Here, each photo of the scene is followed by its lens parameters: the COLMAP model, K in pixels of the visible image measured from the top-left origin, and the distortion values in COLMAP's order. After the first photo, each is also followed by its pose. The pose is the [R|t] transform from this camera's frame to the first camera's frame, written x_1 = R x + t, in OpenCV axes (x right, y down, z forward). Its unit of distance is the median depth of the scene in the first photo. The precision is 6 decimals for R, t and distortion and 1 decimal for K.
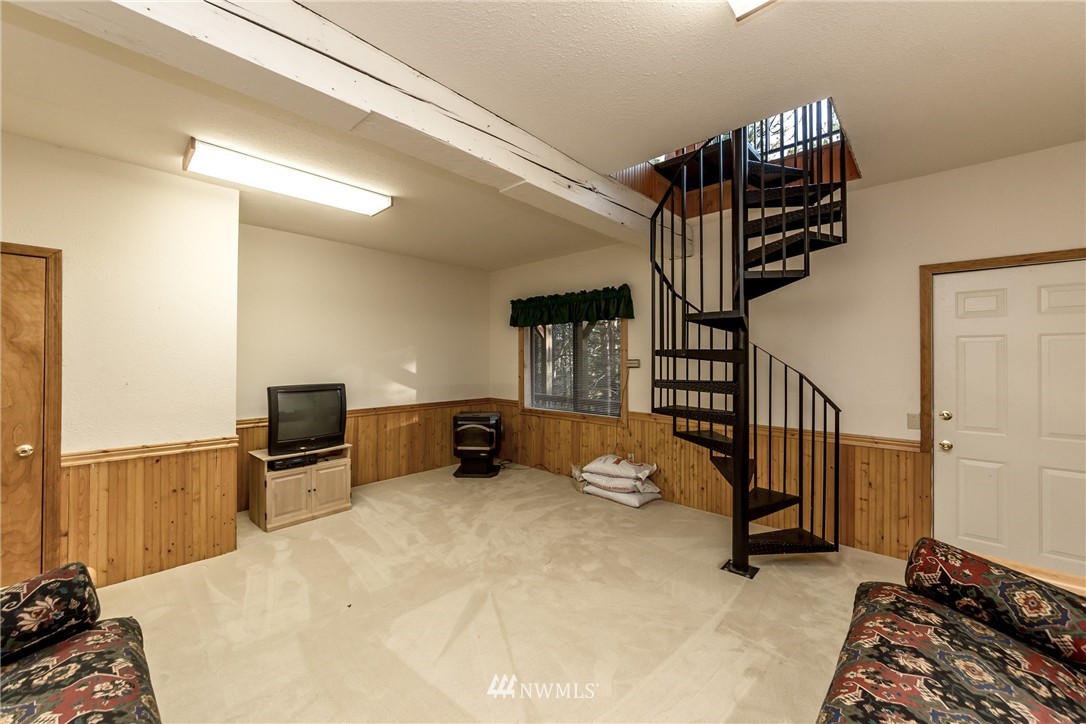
lens RADIAL K [[426.0, 0, 529.0], [0, 426.0, 357.0], [0, 0, 1]] dist [-0.008991, 0.002726]
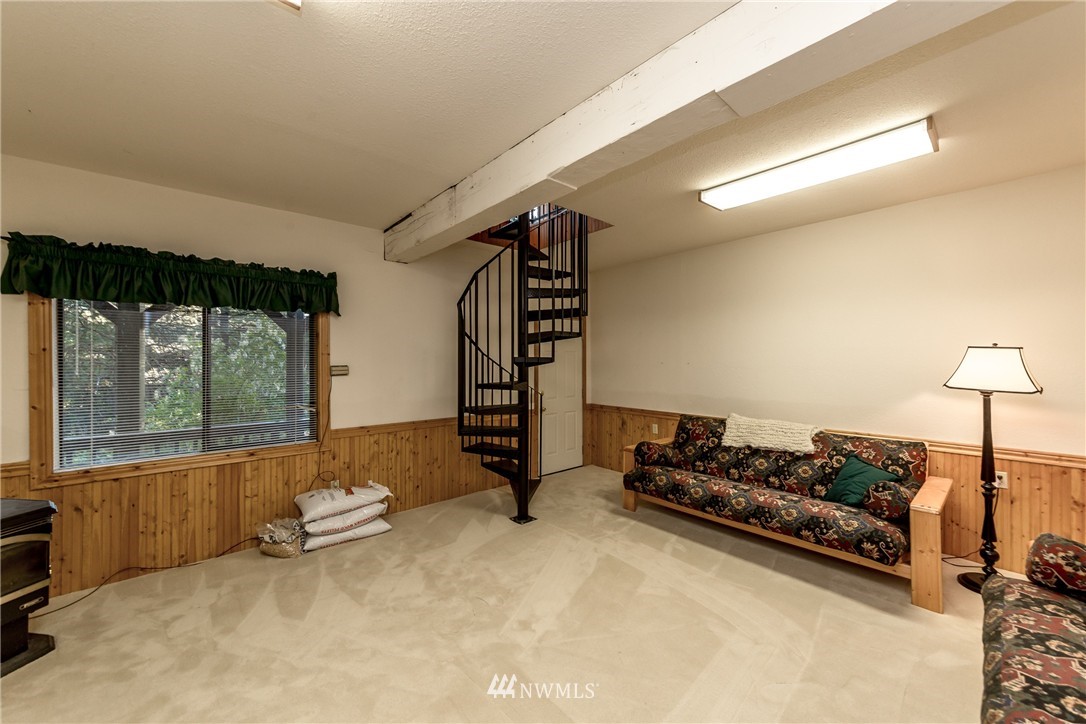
lens RADIAL K [[399.4, 0, 568.5], [0, 399.4, 359.7], [0, 0, 1]] dist [0.000507, 0.000142]
pose [[0.068015, -0.001172, 0.997684, -0.638815], [-0.004955, 0.999987, 0.001512, -0.011157], [-0.997672, -0.005047, 0.068008, 0.643020]]
